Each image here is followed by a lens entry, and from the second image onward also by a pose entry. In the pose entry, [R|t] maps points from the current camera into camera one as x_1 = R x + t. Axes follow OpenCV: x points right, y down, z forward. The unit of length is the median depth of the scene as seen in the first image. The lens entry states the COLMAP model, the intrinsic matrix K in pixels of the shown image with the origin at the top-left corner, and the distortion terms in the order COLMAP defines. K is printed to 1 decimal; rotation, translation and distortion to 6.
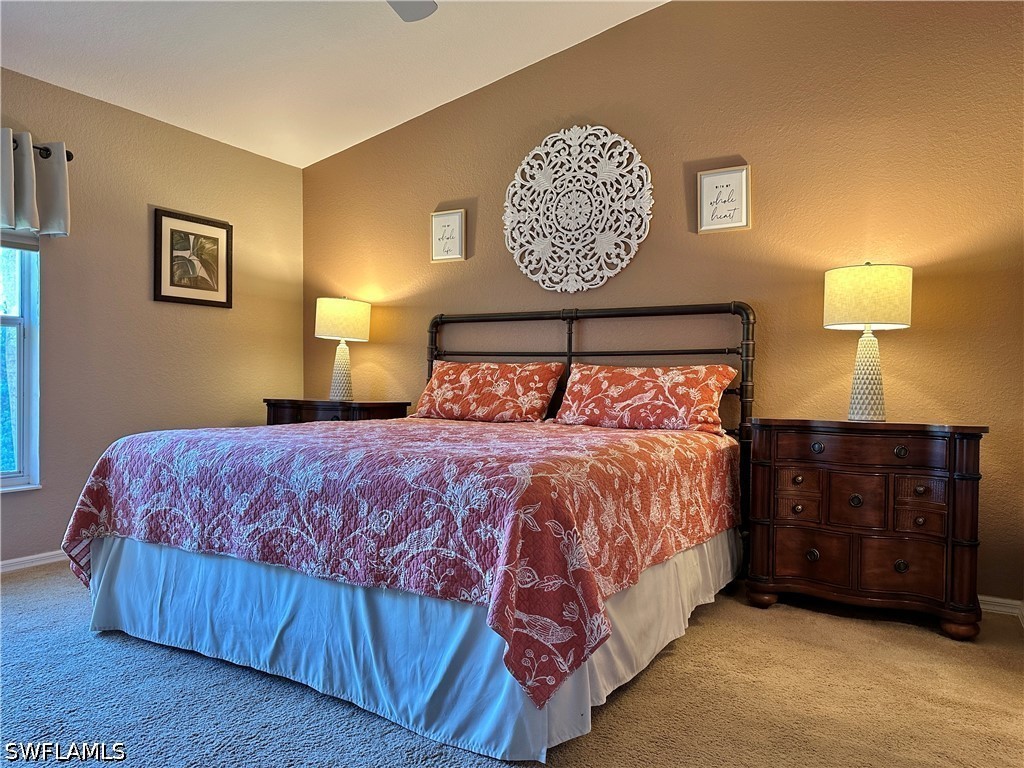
lens RADIAL K [[709.4, 0, 514.6], [0, 709.4, 389.3], [0, 0, 1]] dist [0.156889, -0.320571]
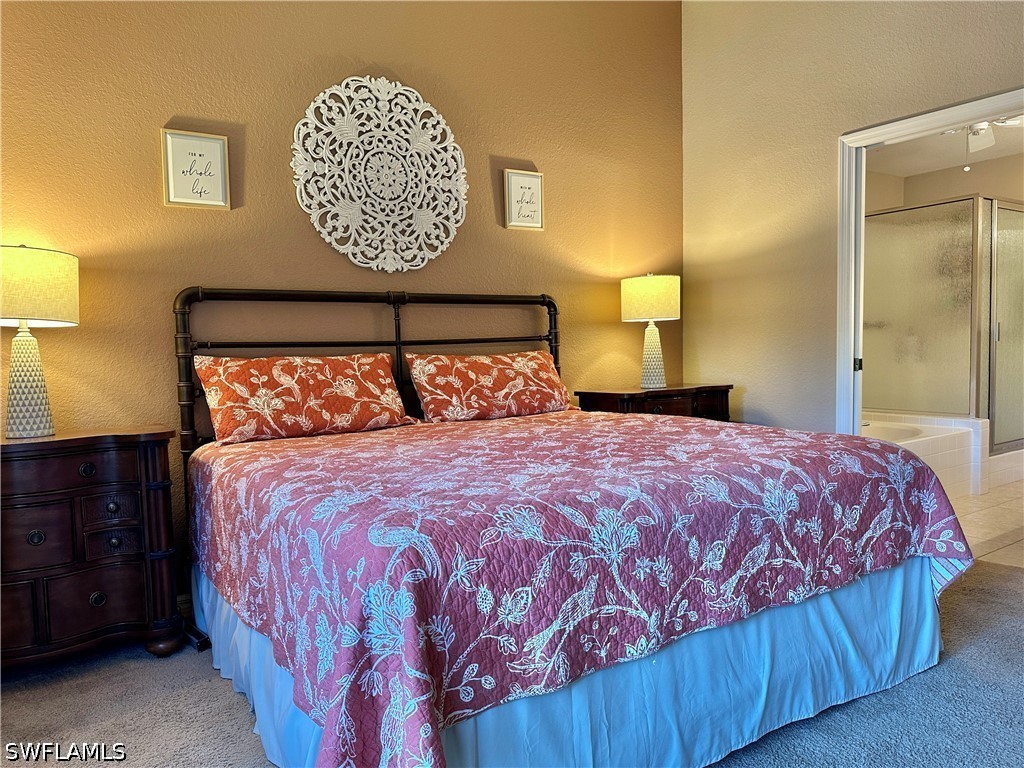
lens RADIAL K [[709.4, 0, 514.6], [0, 709.4, 389.3], [0, 0, 1]] dist [0.156889, -0.320571]
pose [[0.444332, -0.081280, 0.892167, -0.653742], [0.048395, 0.996599, 0.066692, -0.044989], [-0.894554, 0.013543, 0.446754, 0.485946]]
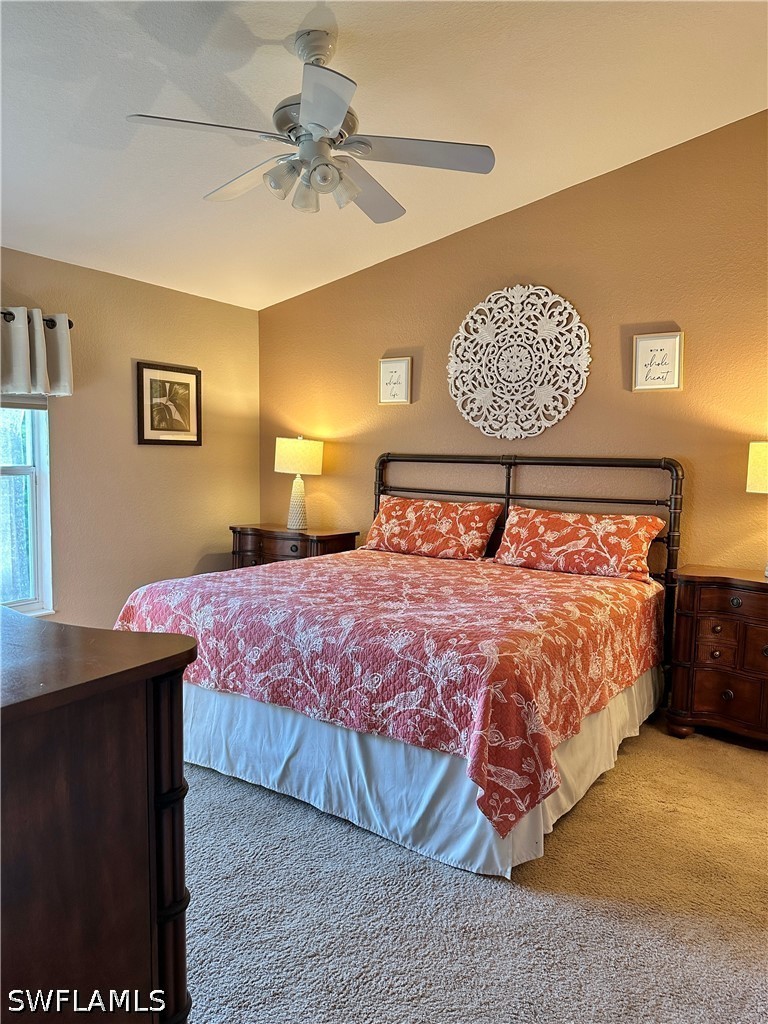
lens RADIAL K [[709.4, 0, 383.1], [0, 709.4, 517.1], [0, 0, 1]] dist [0.156889, -0.320571]
pose [[0.998162, 0.012902, -0.059219, -0.049475], [-0.008598, 0.997341, 0.072365, -0.096809], [0.059995, -0.071723, 0.995619, -0.110728]]
